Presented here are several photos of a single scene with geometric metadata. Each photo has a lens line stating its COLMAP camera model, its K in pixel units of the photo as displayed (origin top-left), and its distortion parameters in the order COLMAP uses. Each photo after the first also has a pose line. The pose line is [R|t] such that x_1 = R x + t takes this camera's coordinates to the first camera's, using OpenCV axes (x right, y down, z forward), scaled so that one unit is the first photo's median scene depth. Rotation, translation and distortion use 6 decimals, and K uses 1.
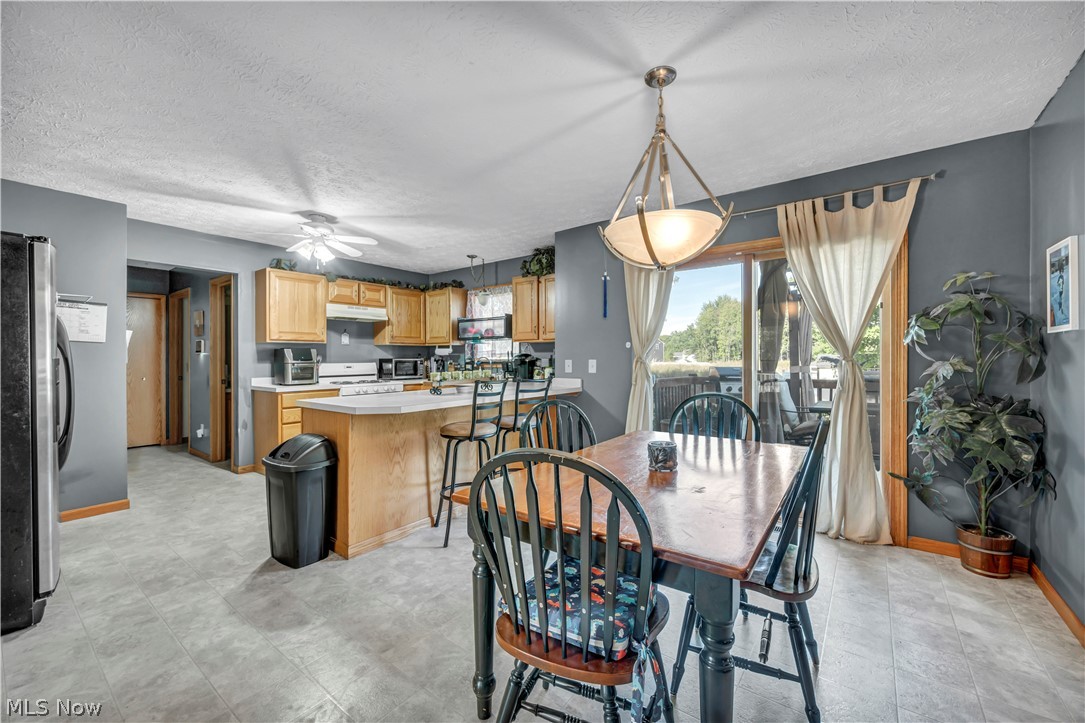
lens RADIAL K [[437.4, 0, 555.5], [0, 437.4, 351.4], [0, 0, 1]] dist [-0.006157, -0.000153]
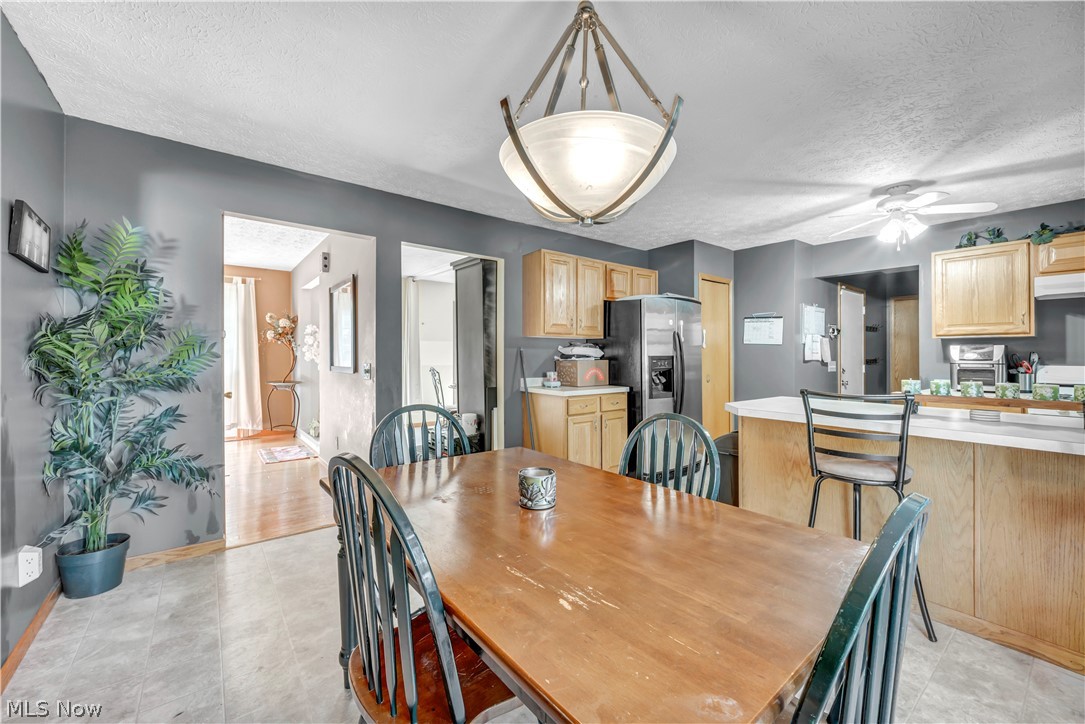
lens RADIAL K [[437.4, 0, 534.7], [0, 437.4, 351.1], [0, 0, 1]] dist [-0.006157, -0.000153]
pose [[-0.280762, -0.008865, -0.959737, 0.357810], [0.010047, 0.999875, -0.012175, 0.005497], [0.959725, -0.013060, -0.280638, 0.446754]]
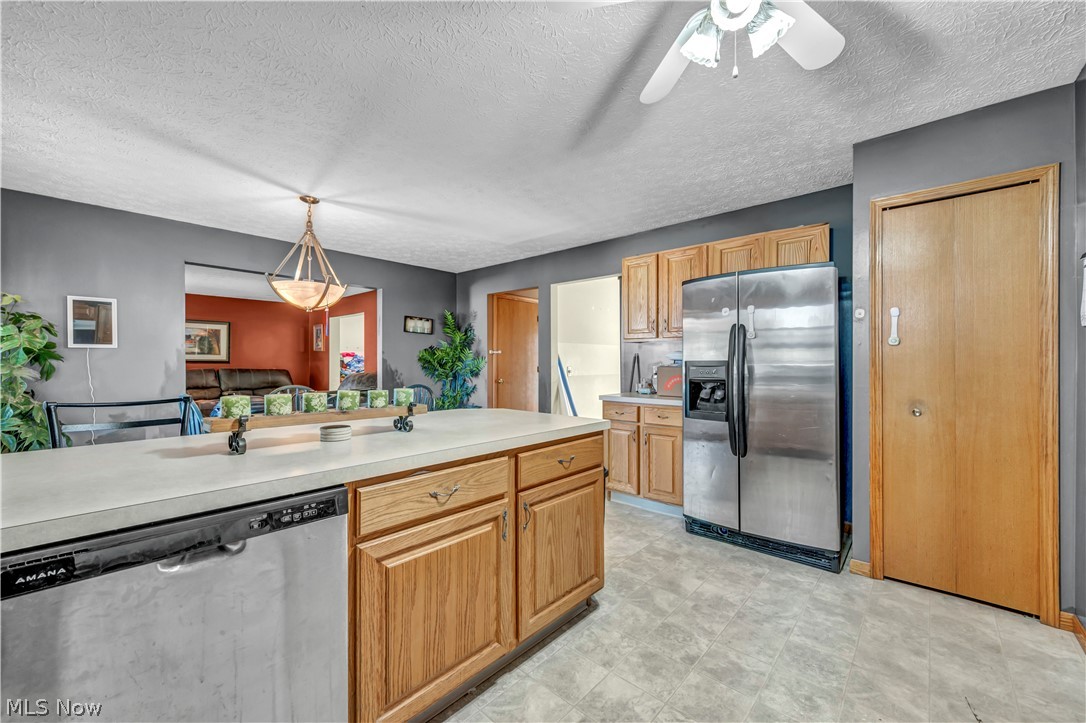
lens RADIAL K [[437.8, 0, 540.7], [0, 437.8, 361.5], [0, 0, 1]] dist [-0.006157, -0.000153]
pose [[-0.993181, 0.009622, 0.116185, -0.347467], [0.008363, 0.999901, -0.011319, 0.011870], [-0.116283, -0.010270, -0.993163, 1.059784]]
